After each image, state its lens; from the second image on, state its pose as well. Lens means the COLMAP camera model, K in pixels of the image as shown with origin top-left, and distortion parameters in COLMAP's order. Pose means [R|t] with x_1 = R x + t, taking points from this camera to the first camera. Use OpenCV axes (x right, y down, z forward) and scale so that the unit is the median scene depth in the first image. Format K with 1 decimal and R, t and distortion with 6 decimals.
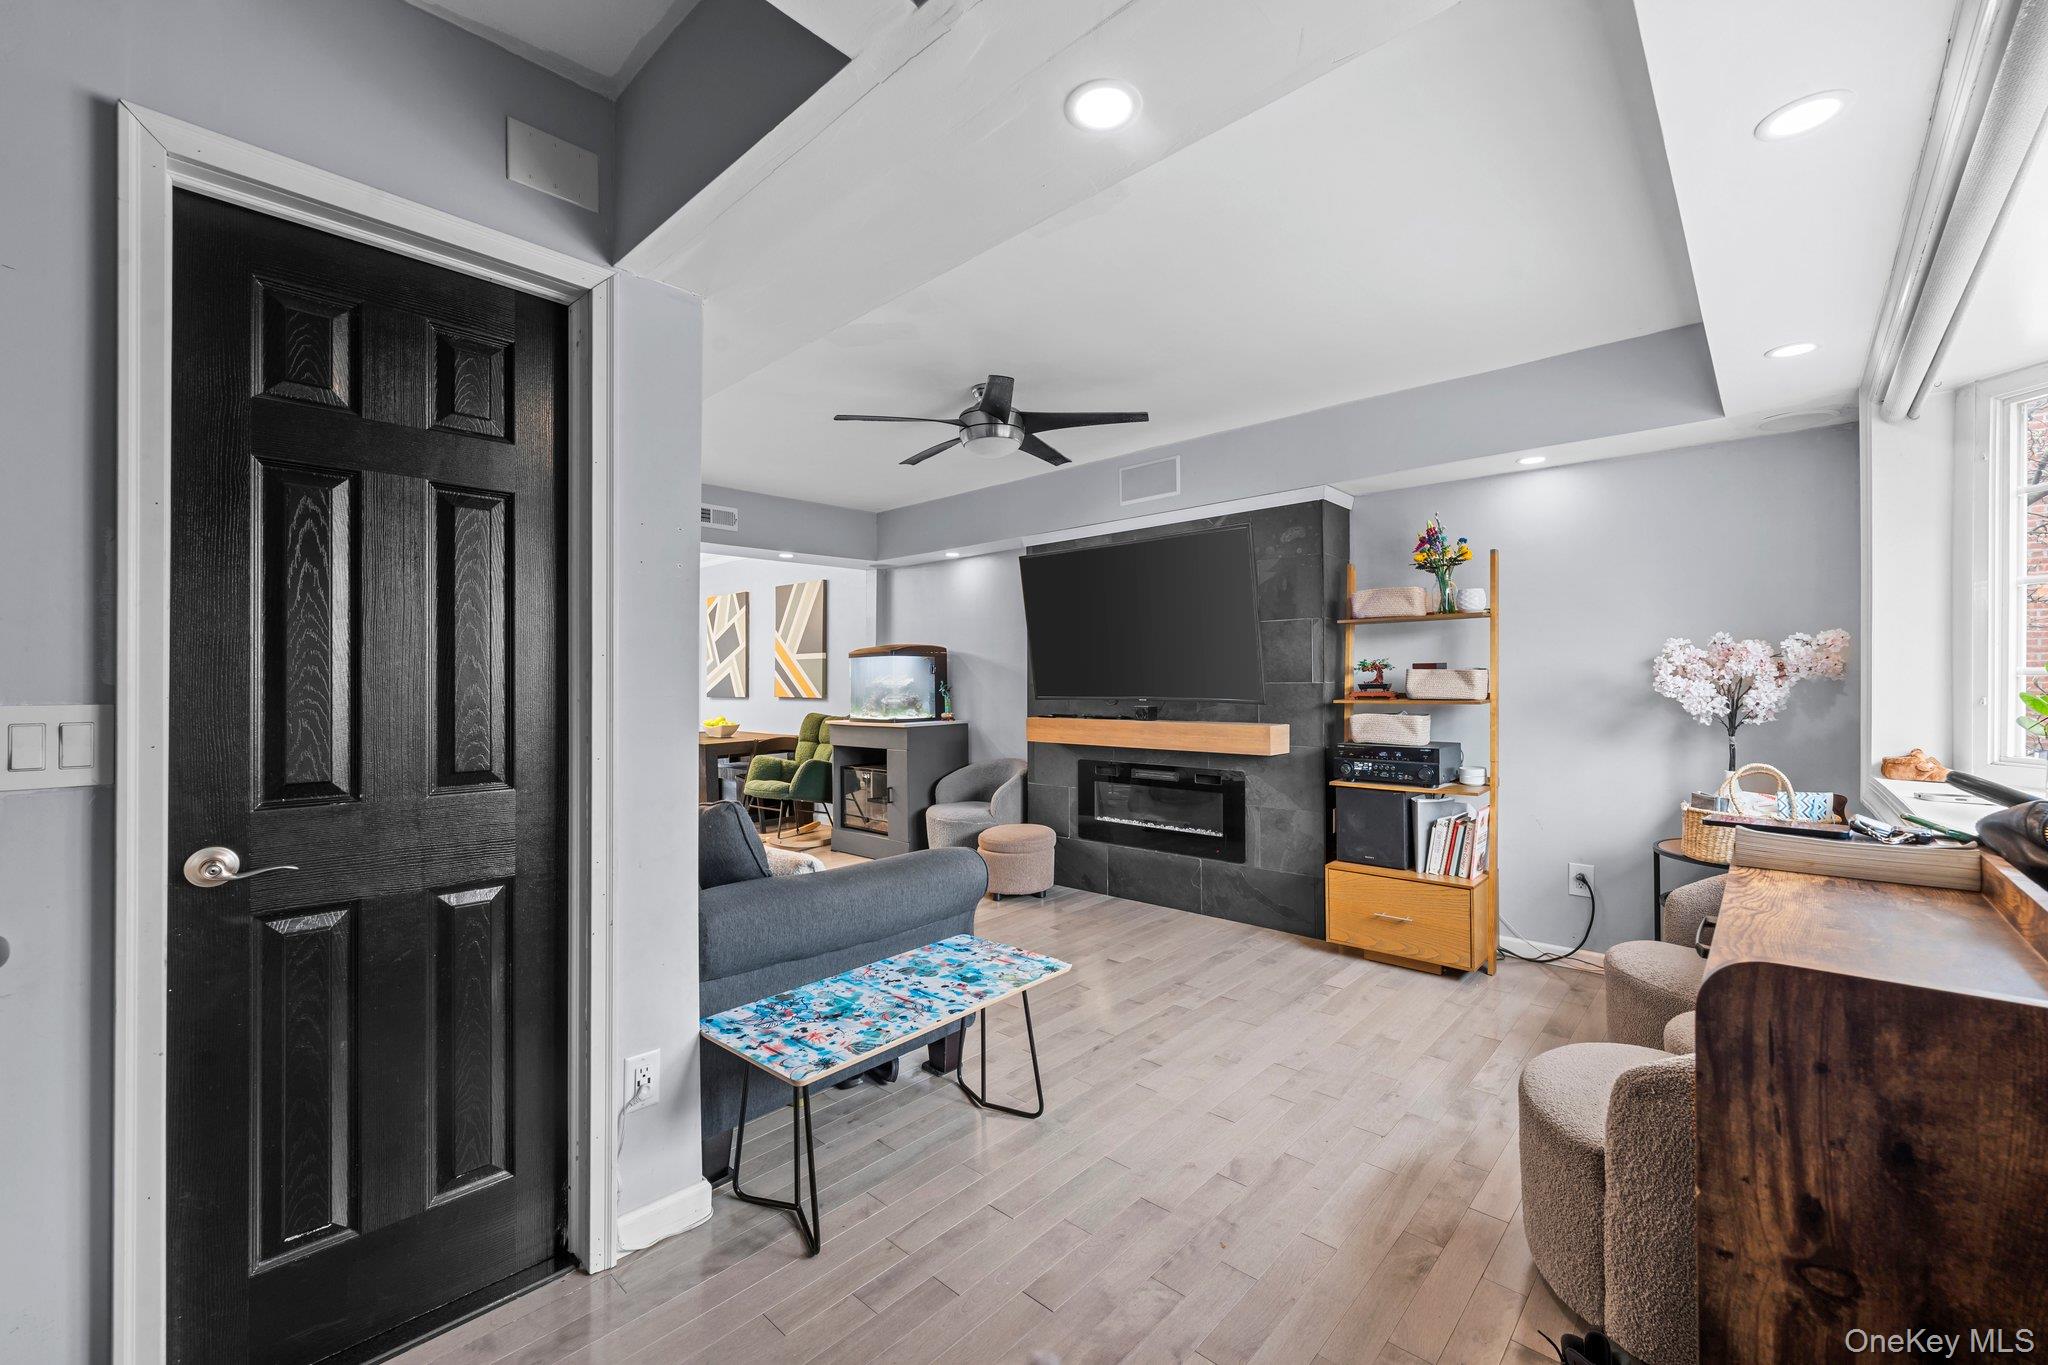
lens RADIAL K [[830.4, 0, 1017.3], [0, 830.4, 676.8], [0, 0, 1]] dist [-0.002949, 0.000129]
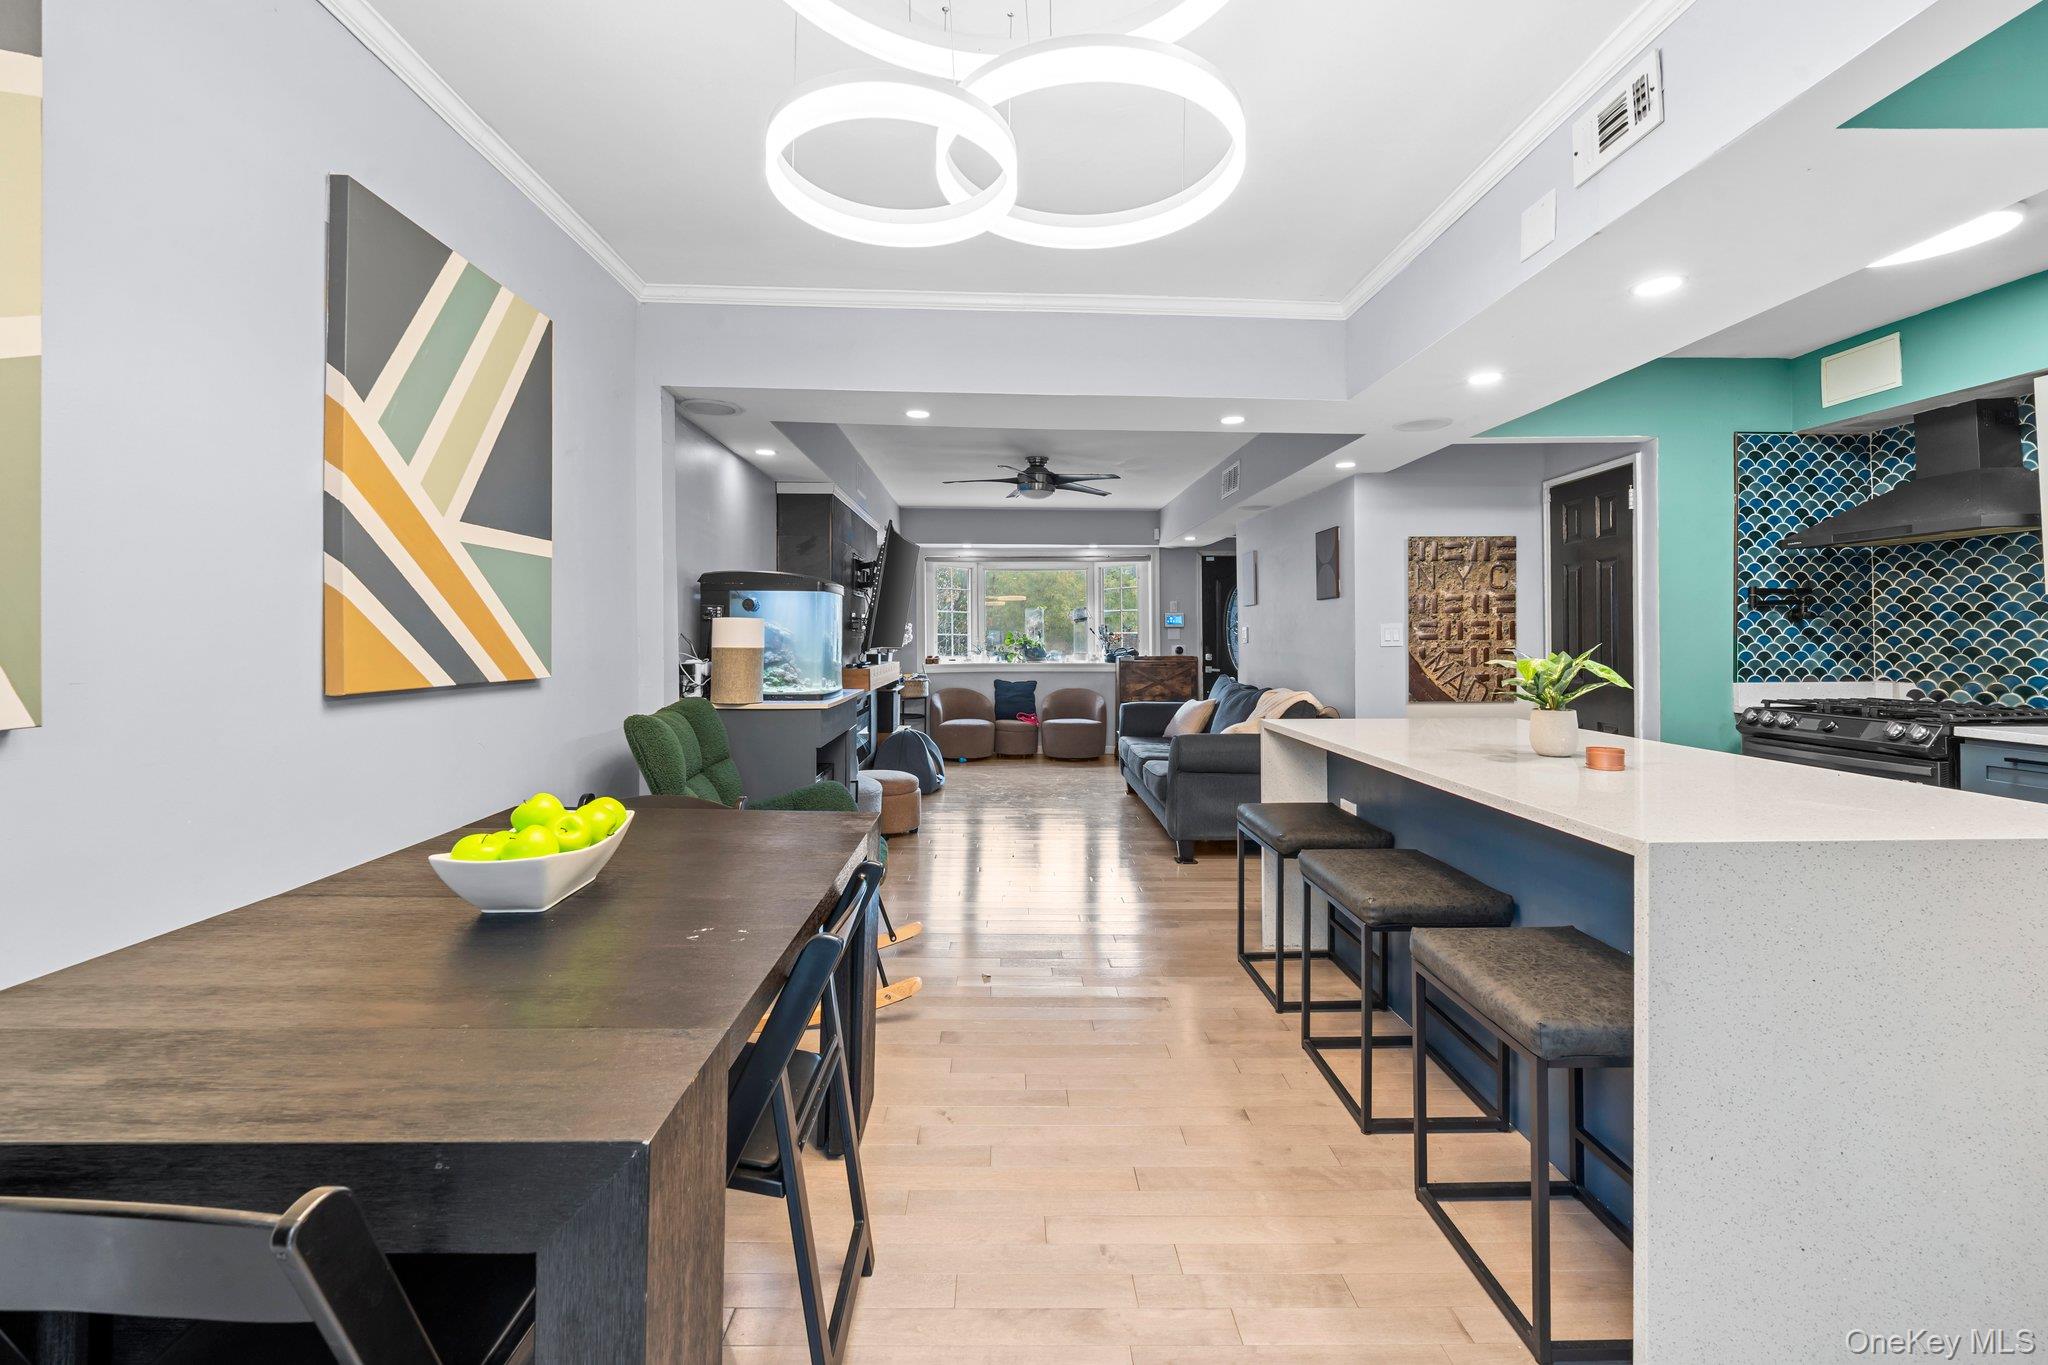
lens RADIAL K [[830.4, 0, 1026.0], [0, 830.4, 628.4], [0, 0, 1]] dist [-0.002949, 0.000129]
pose [[-0.688230, 0.014171, 0.725354, -1.854620], [-0.003536, 0.999732, -0.022887, 0.038881], [-0.725484, -0.018316, -0.687995, 3.343065]]
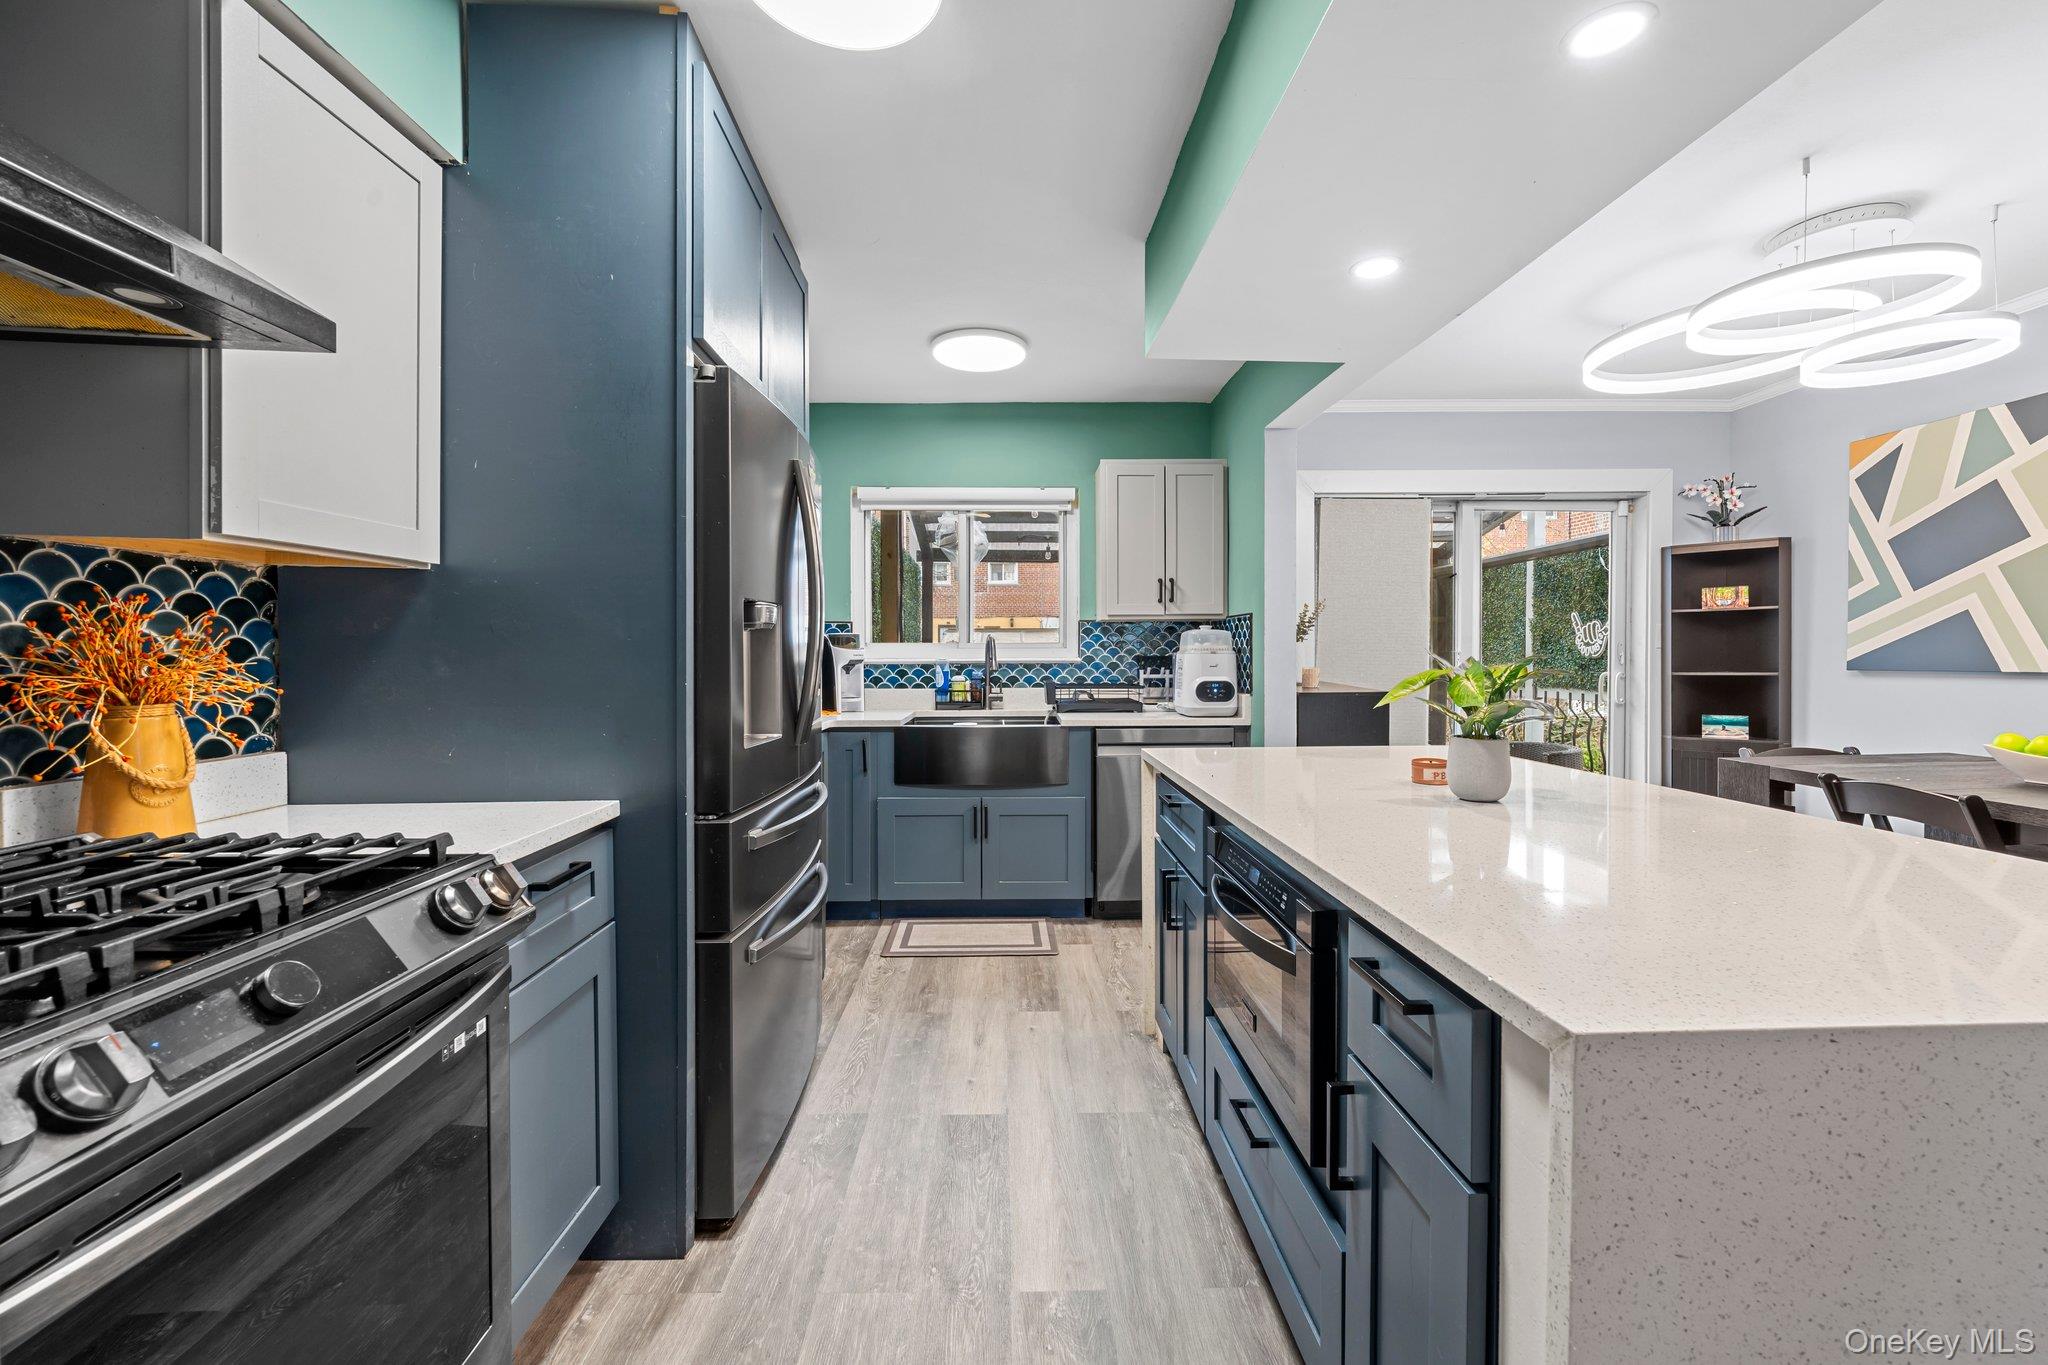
lens RADIAL K [[830.4, 0, 1017.4], [0, 830.4, 664.1], [0, 0, 1]] dist [-0.002949, 0.000129]
pose [[0.688804, 0.007657, -0.724907, -1.312692], [0.011732, 0.999696, 0.021707, 0.026430], [0.724853, -0.023457, 0.688505, 1.384406]]
